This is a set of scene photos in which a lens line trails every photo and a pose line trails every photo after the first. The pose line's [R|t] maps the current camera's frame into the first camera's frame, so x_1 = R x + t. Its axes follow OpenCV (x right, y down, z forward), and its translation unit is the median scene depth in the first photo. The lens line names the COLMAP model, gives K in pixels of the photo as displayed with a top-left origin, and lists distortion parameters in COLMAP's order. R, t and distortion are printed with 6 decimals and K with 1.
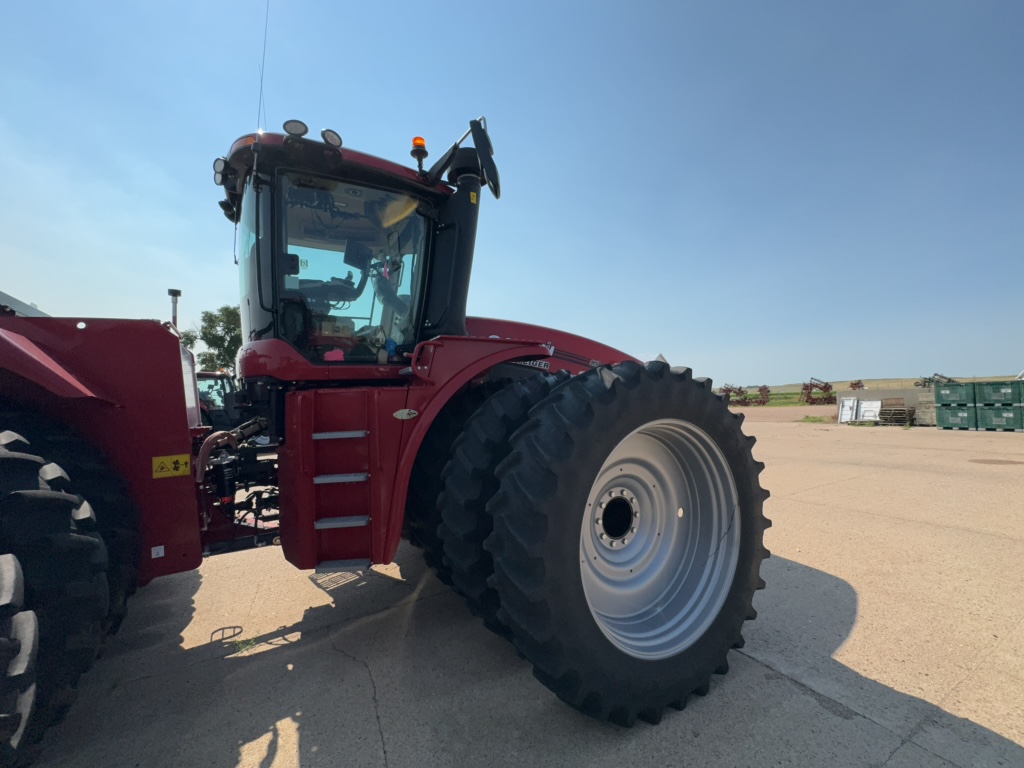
lens RADIAL K [[409.1, 0, 511.9], [0, 409.1, 384.7], [0, 0, 1]] dist [-0.001779, 0.000487]
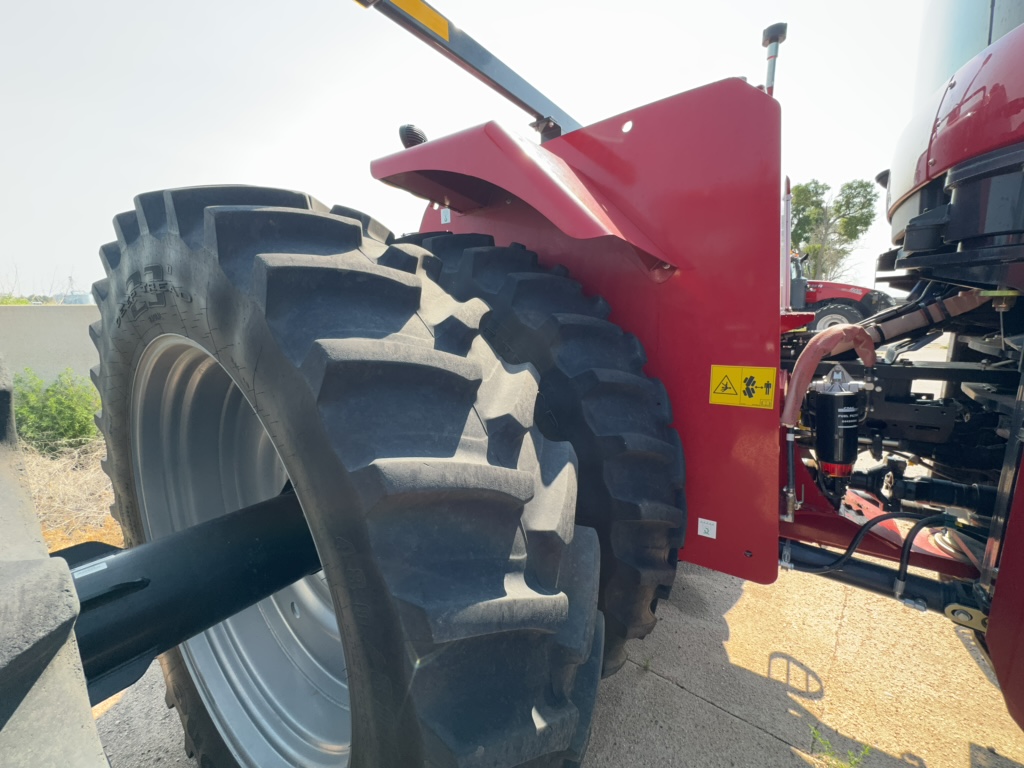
lens RADIAL K [[409.1, 0, 511.9], [0, 409.1, 384.7], [0, 0, 1]] dist [-0.001779, 0.000487]
pose [[0.375685, 0.201457, -0.904586, -0.434190], [0.042296, 0.971343, 0.233890, 0.059018], [0.925782, -0.126130, 0.356398, 0.501287]]
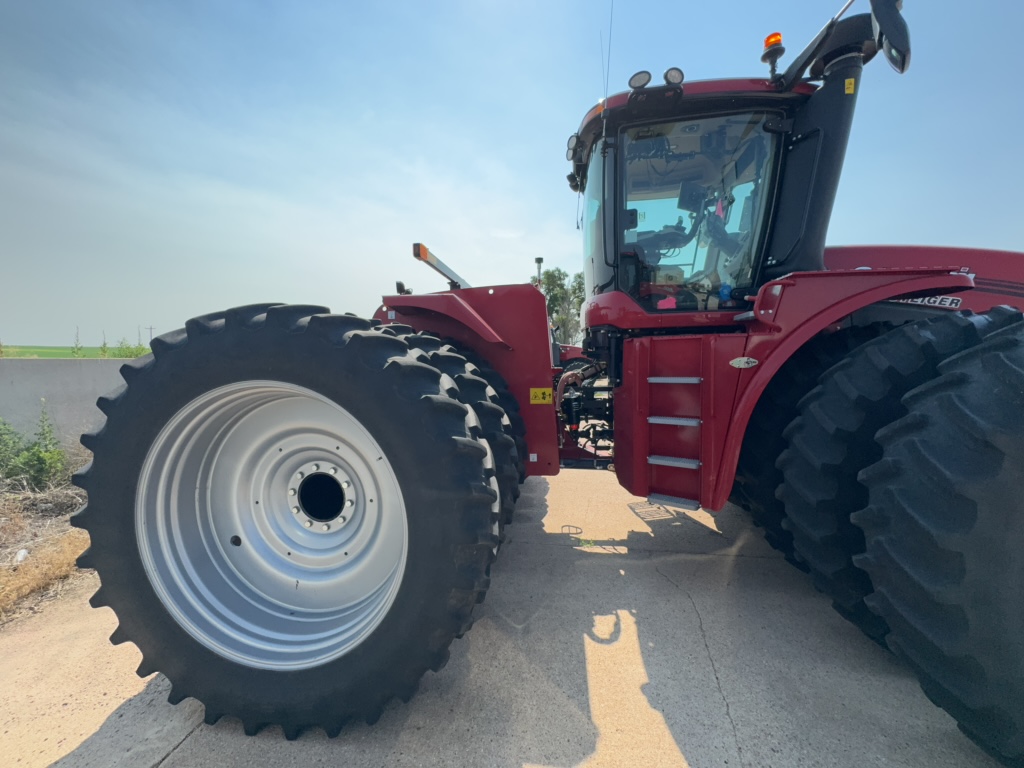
lens RADIAL K [[409.1, 0, 511.9], [0, 409.1, 384.7], [0, 0, 1]] dist [-0.001779, 0.000487]
pose [[0.770085, 0.068157, -0.634290, -0.067222], [0.007084, 0.993301, 0.115335, 0.009950], [0.637902, -0.093311, 0.764444, -0.055128]]
